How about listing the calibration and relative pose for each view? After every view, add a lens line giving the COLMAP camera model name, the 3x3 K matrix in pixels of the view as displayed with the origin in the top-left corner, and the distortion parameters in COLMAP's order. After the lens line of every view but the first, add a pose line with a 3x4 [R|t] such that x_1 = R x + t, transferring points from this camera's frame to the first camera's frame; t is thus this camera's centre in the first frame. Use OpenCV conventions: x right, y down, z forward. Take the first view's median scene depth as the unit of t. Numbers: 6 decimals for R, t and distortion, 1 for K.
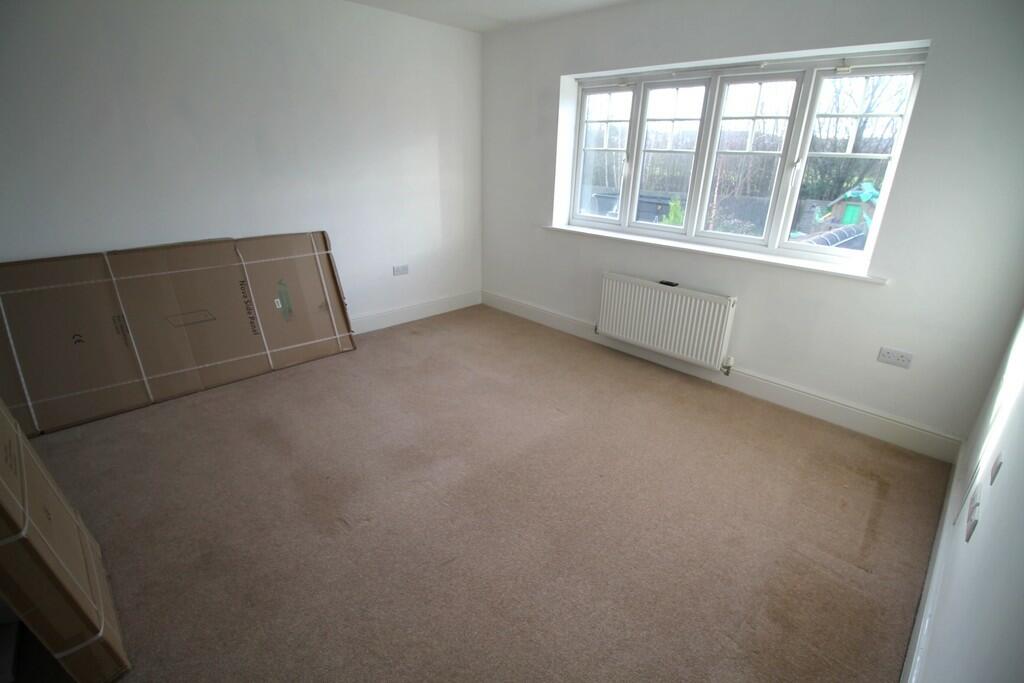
lens RADIAL K [[481.7, 0, 512.3], [0, 481.7, 344.2], [0, 0, 1]] dist [-0.010031, -0.004435]
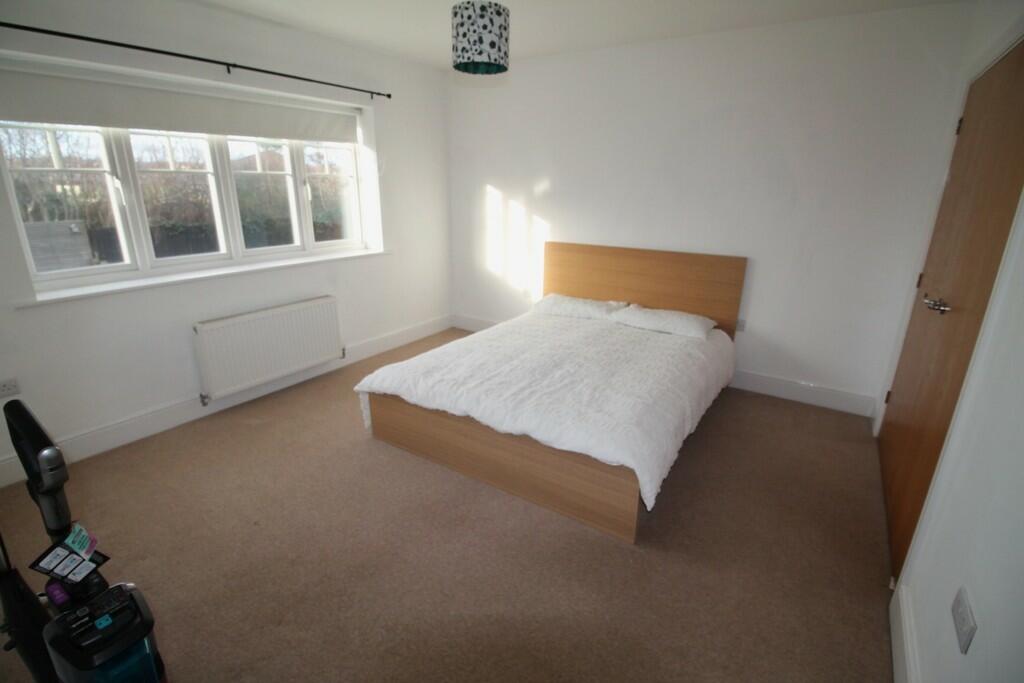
lens RADIAL K [[481.7, 0, 510.8], [0, 481.7, 336.5], [0, 0, 1]] dist [-0.010031, -0.004435]
pose [[-0.190606, -0.330313, 0.924425, -0.683116], [0.348262, 0.857685, 0.378273, -0.269850], [-0.917814, 0.394043, -0.048445, 0.618946]]
